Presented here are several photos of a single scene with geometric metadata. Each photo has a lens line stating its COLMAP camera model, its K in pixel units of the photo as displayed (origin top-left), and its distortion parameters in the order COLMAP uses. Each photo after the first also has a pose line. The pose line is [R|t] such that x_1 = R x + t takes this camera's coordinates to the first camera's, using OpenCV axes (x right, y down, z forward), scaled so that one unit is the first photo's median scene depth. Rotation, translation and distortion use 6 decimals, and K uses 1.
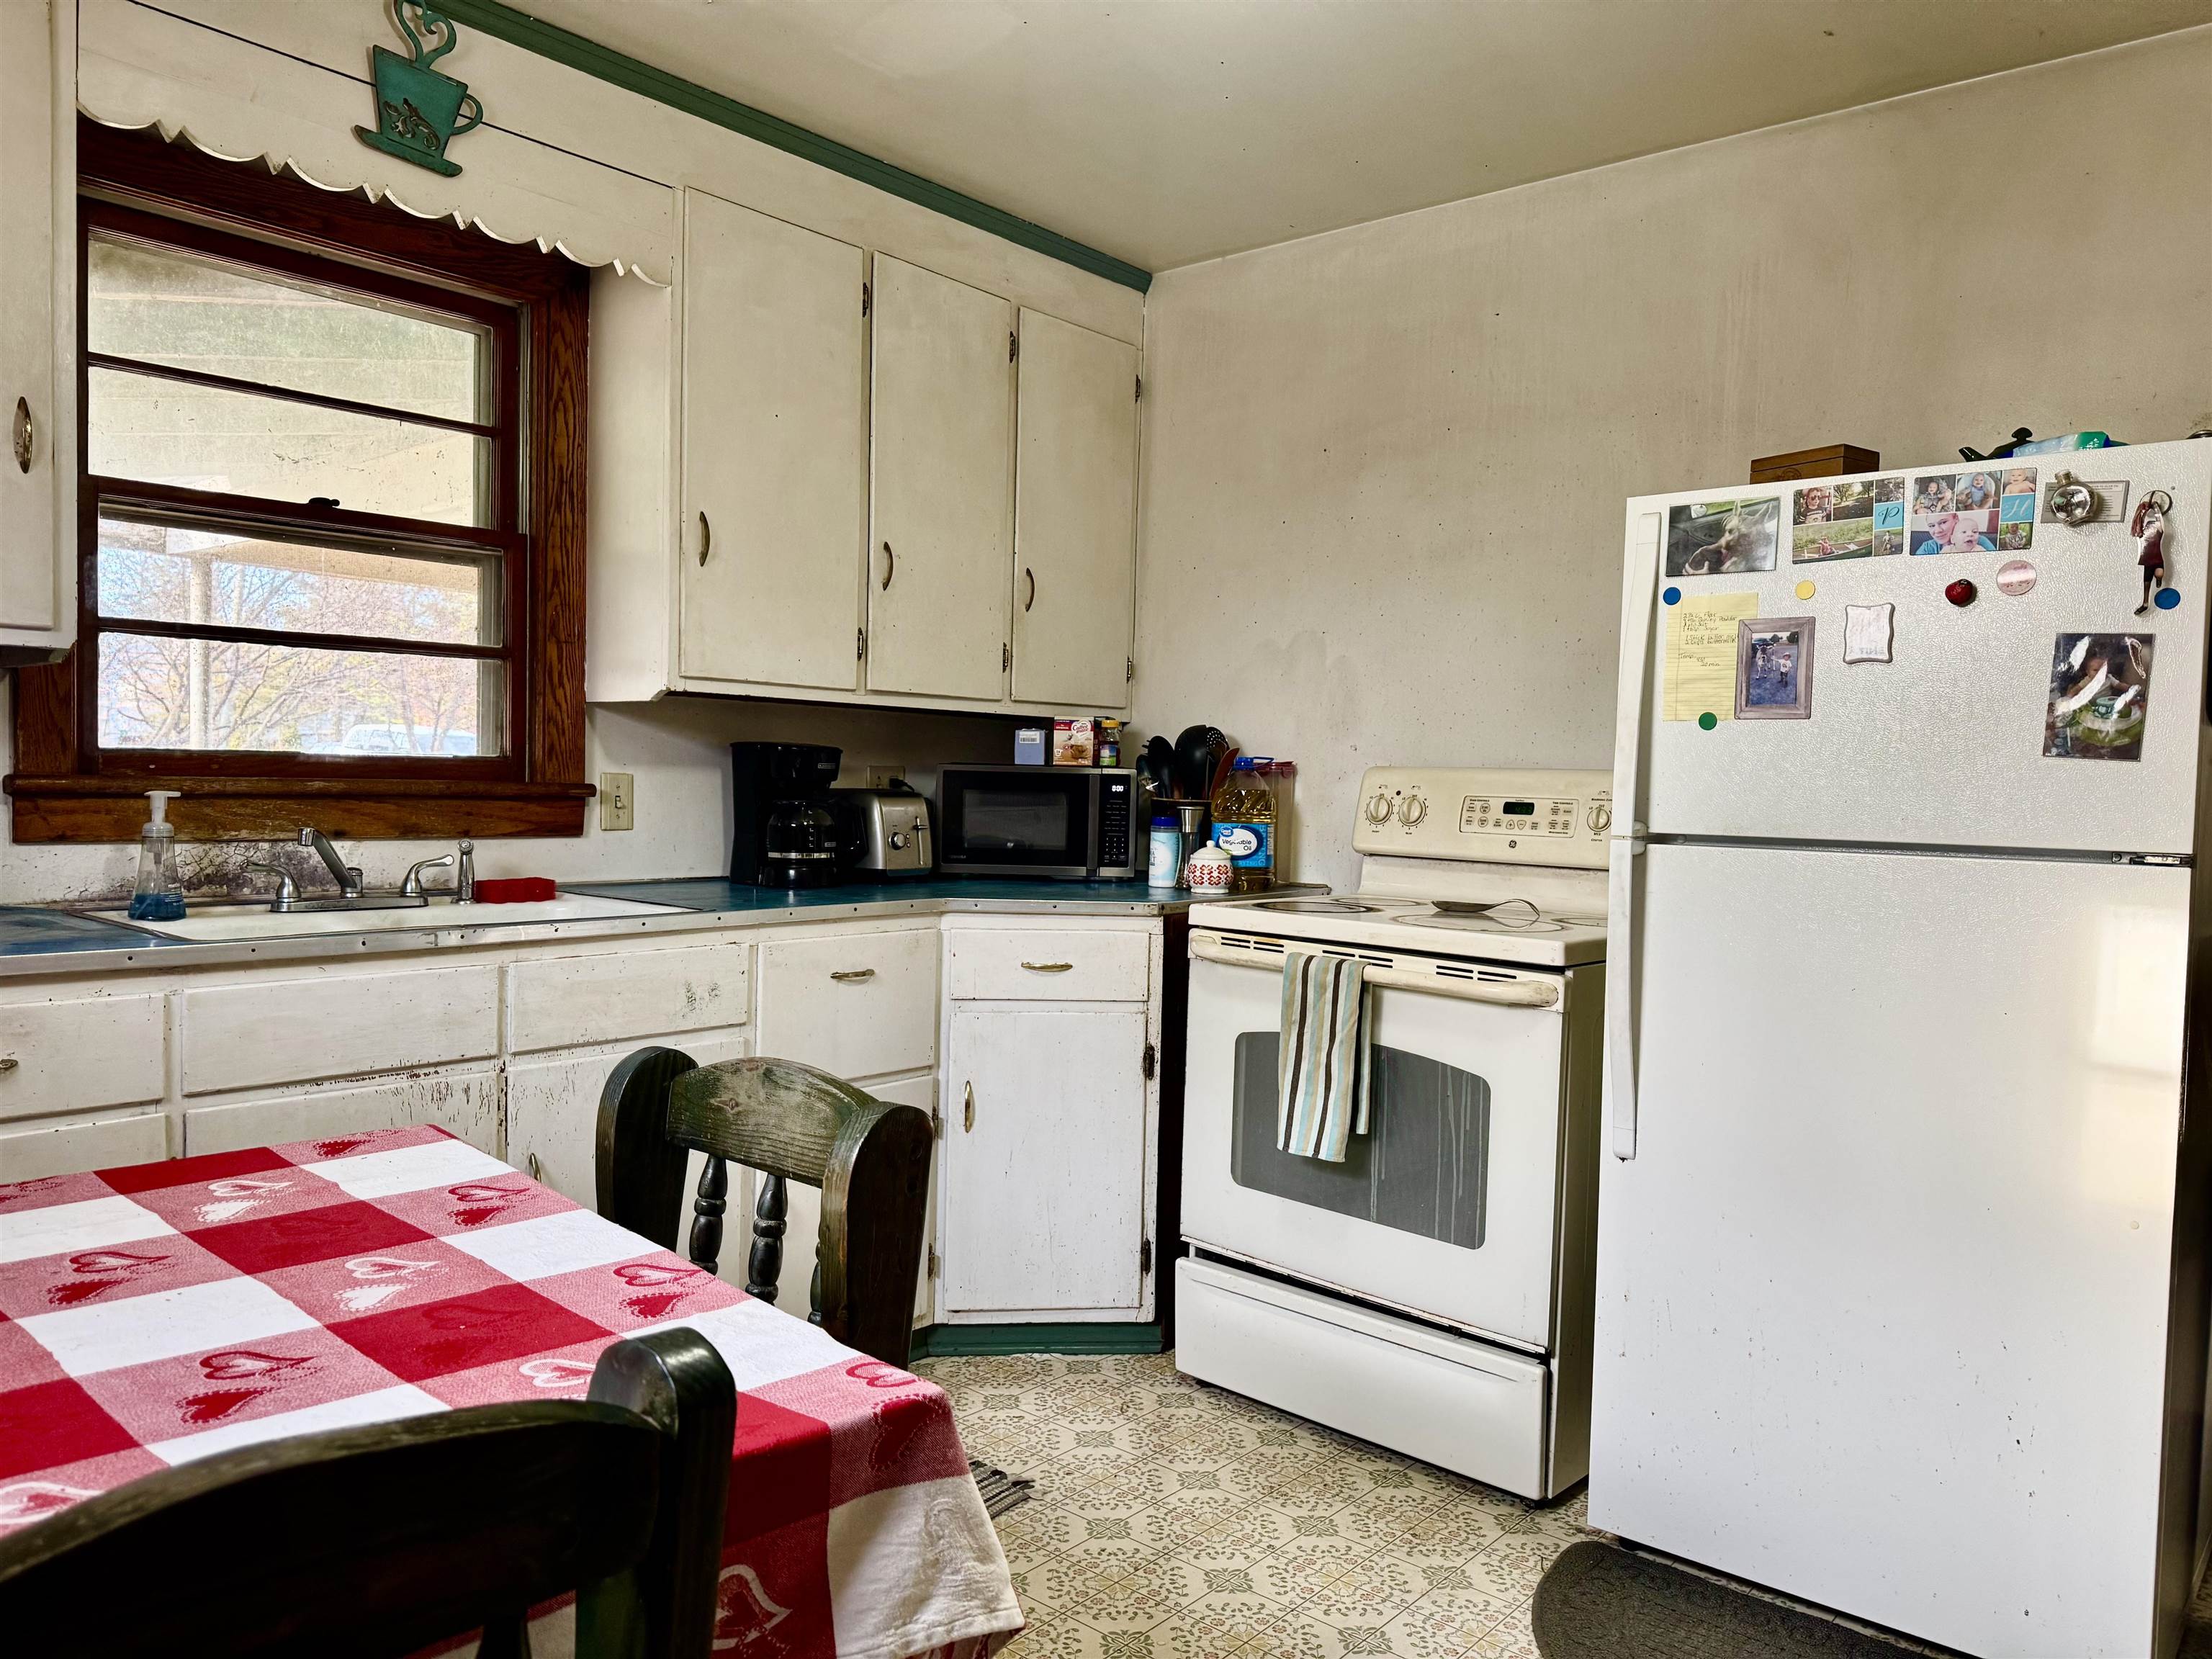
lens RADIAL K [[1534.4, 0, 1106.0], [0, 1534.4, 829.5], [0, 0, 1]] dist [0.090550, -0.116560]
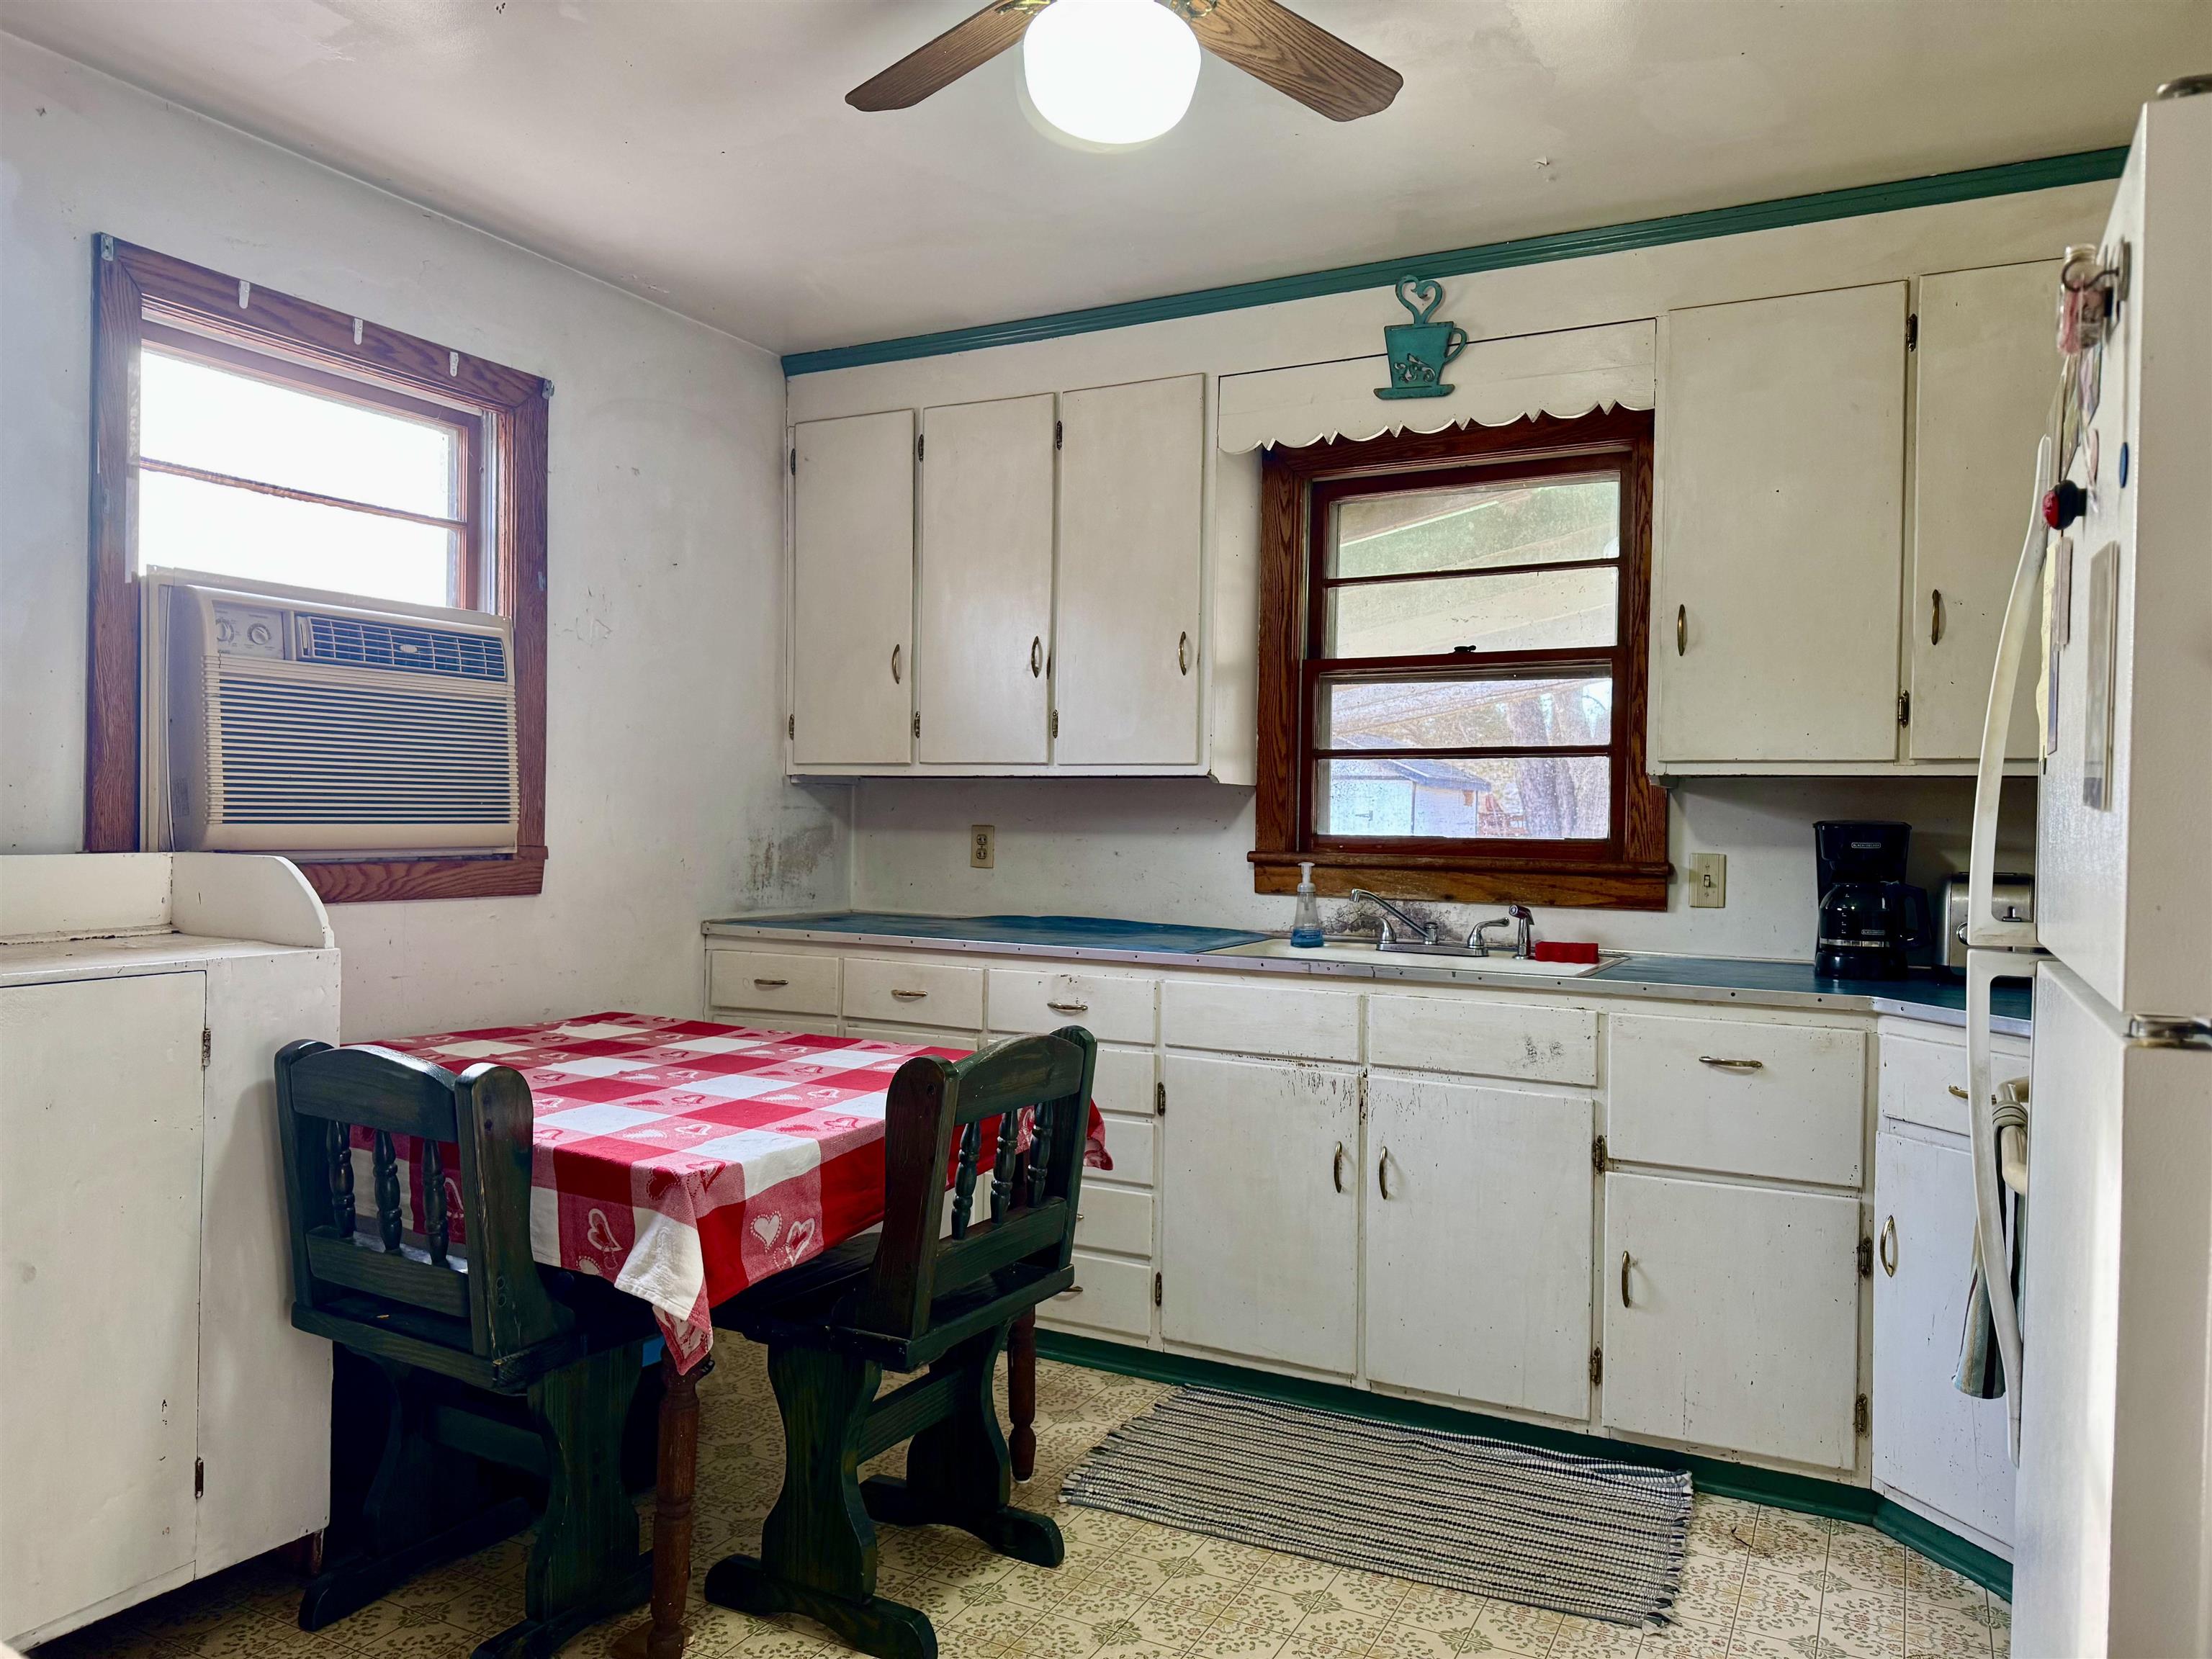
lens RADIAL K [[1534.4, 0, 1106.0], [0, 1534.4, 829.5], [0, 0, 1]] dist [0.090550, -0.116560]
pose [[0.242558, -0.012748, -0.970053, 0.709829], [-0.044990, 0.998690, -0.024374, -0.009852], [0.969093, 0.049554, 0.241667, 0.396685]]
